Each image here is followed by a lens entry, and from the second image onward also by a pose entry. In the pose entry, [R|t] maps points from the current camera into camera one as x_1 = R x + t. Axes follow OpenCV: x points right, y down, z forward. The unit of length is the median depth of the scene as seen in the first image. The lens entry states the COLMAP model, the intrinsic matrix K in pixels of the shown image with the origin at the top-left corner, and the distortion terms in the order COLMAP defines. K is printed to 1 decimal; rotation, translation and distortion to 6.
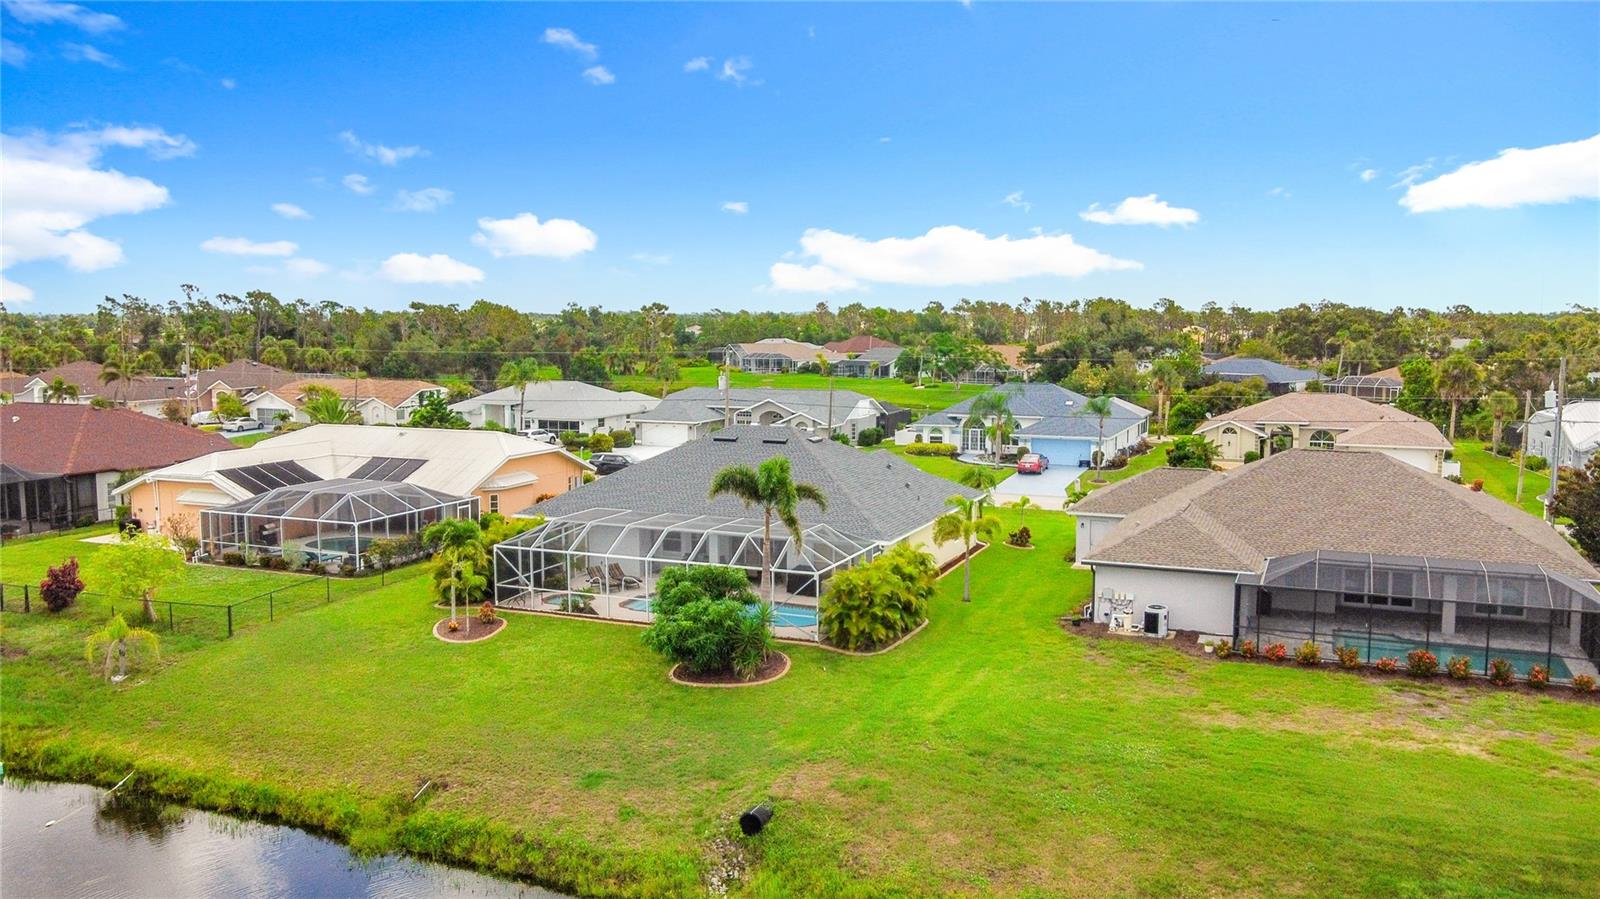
lens RADIAL K [[1229.1, 0, 788.4], [0, 1229.1, 448.8], [0, 0, 1]] dist [-0.003835, 0.034495]
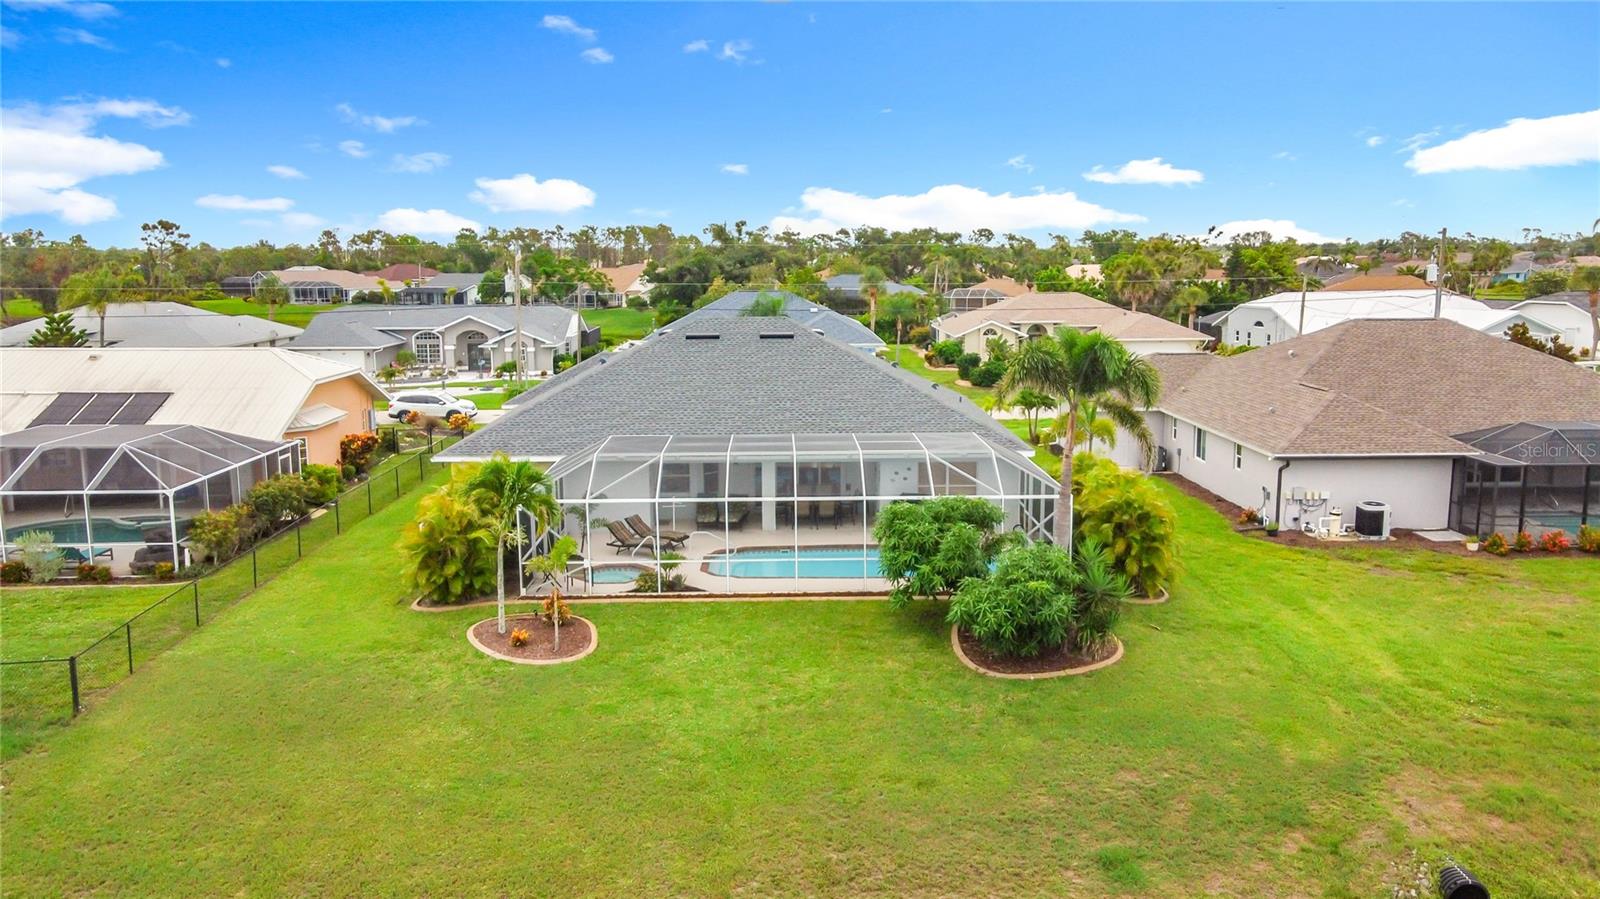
lens RADIAL K [[1223.4, 0, 787.9], [0, 1223.4, 452.3], [0, 0, 1]] dist [0.021656, 0.062650]
pose [[0.914132, -0.070853, 0.399178, -0.375556], [0.049511, 0.996750, 0.063540, 0.022063], [-0.402383, -0.038320, 0.914669, 0.392345]]
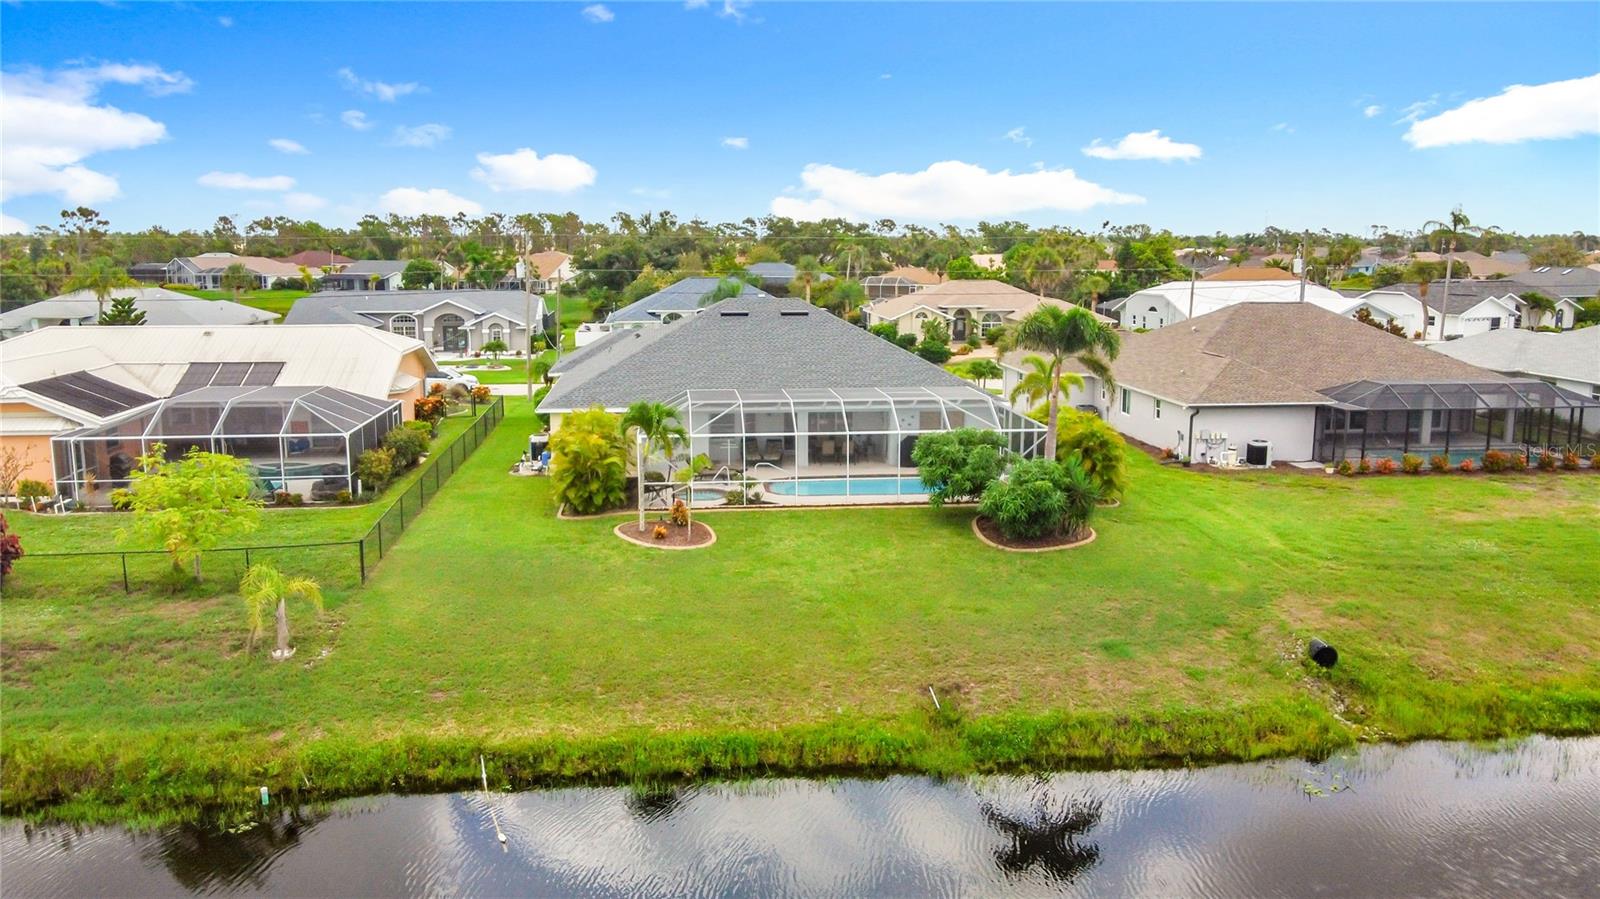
lens RADIAL K [[1229.1, 0, 788.4], [0, 1229.1, 448.8], [0, 0, 1]] dist [-0.003835, 0.034495]
pose [[0.873960, -0.080943, 0.479210, -0.568183], [0.051321, 0.995891, 0.074618, 0.032516], [-0.483280, -0.040620, 0.874523, 0.245019]]
